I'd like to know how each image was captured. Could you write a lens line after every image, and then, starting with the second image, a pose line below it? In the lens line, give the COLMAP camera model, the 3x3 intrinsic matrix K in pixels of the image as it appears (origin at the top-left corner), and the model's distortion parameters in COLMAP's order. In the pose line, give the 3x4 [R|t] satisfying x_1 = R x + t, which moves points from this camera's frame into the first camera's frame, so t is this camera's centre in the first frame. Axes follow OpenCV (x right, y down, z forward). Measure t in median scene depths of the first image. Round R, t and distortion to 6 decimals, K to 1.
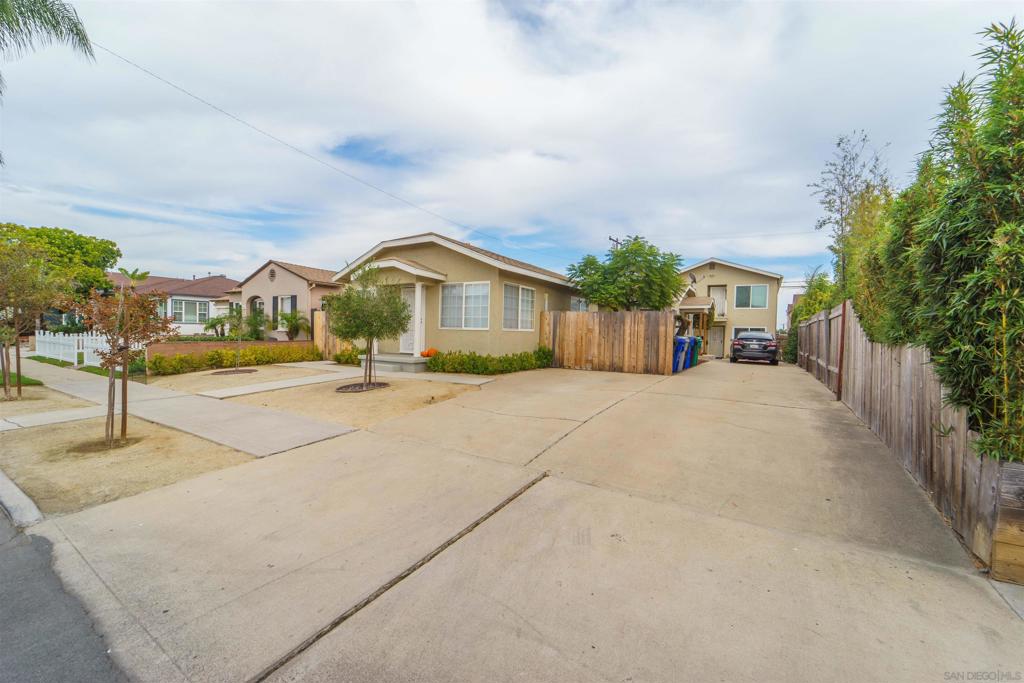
lens RADIAL K [[408.4, 0, 512.0], [0, 408.4, 341.5], [0, 0, 1]] dist [0.002225, -0.002018]
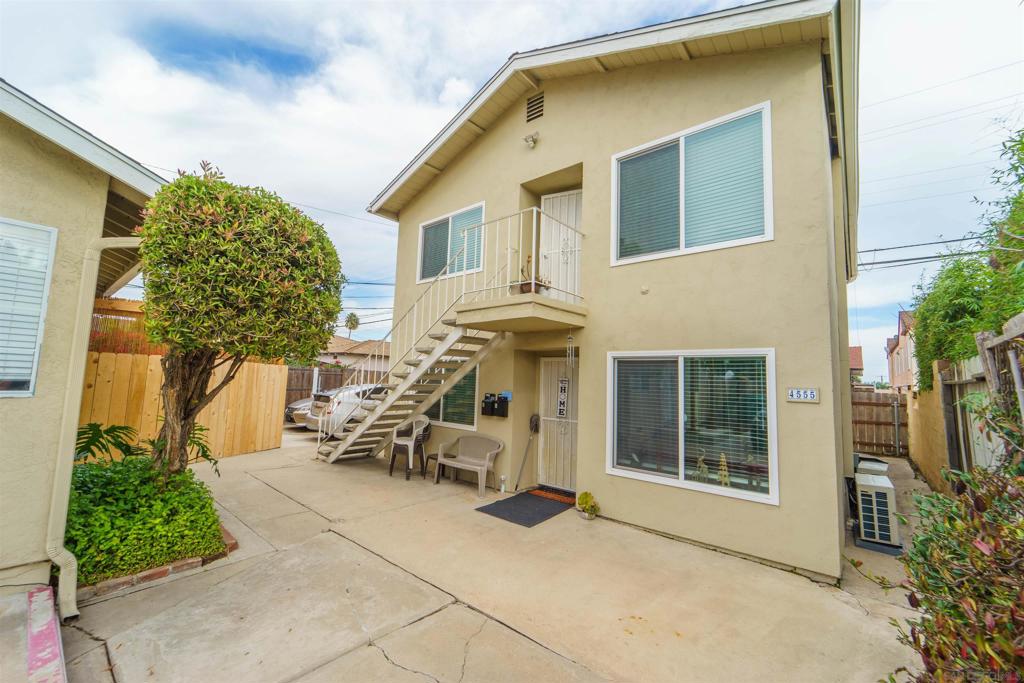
lens RADIAL K [[408.4, 0, 512.0], [0, 408.4, 341.5], [0, 0, 1]] dist [0.002225, -0.002018]
pose [[0.989872, -0.001181, -0.141960, 1.139334], [-0.016239, 0.992460, -0.121489, -0.034495], [0.141033, 0.122564, 0.982389, 1.730898]]
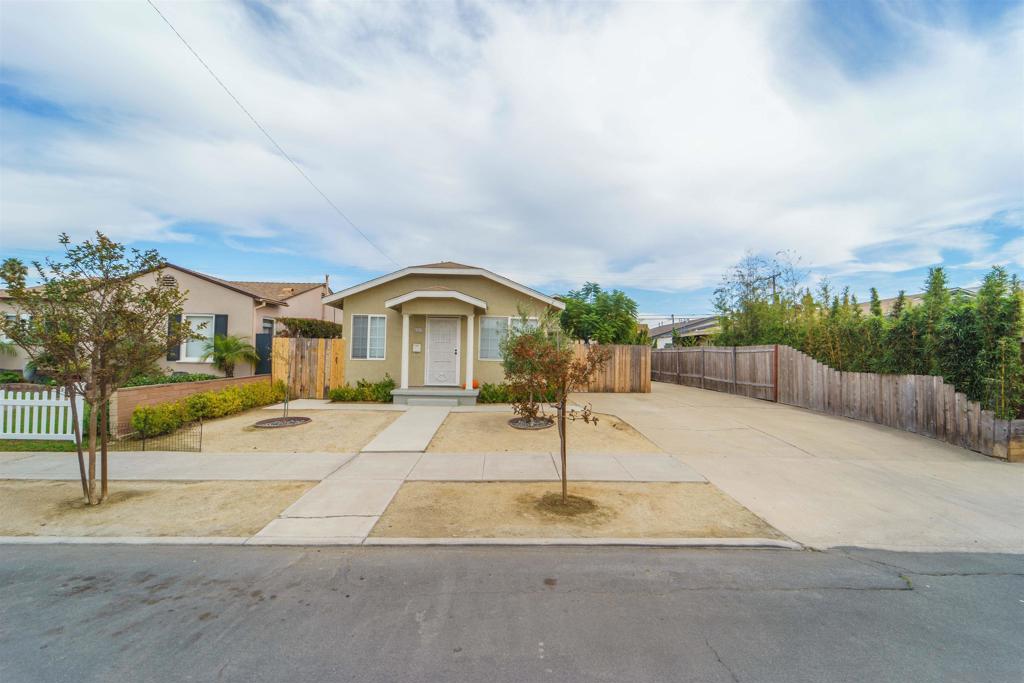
lens RADIAL K [[406.5, 0, 512.0], [0, 406.5, 341.5], [0, 0, 1]] dist [0.005428, -0.002925]
pose [[0.833013, 0.012129, 0.553120, -0.664772], [0.013520, 0.999015, -0.042268, -0.033228], [-0.553088, 0.042688, 0.832028, 0.111218]]
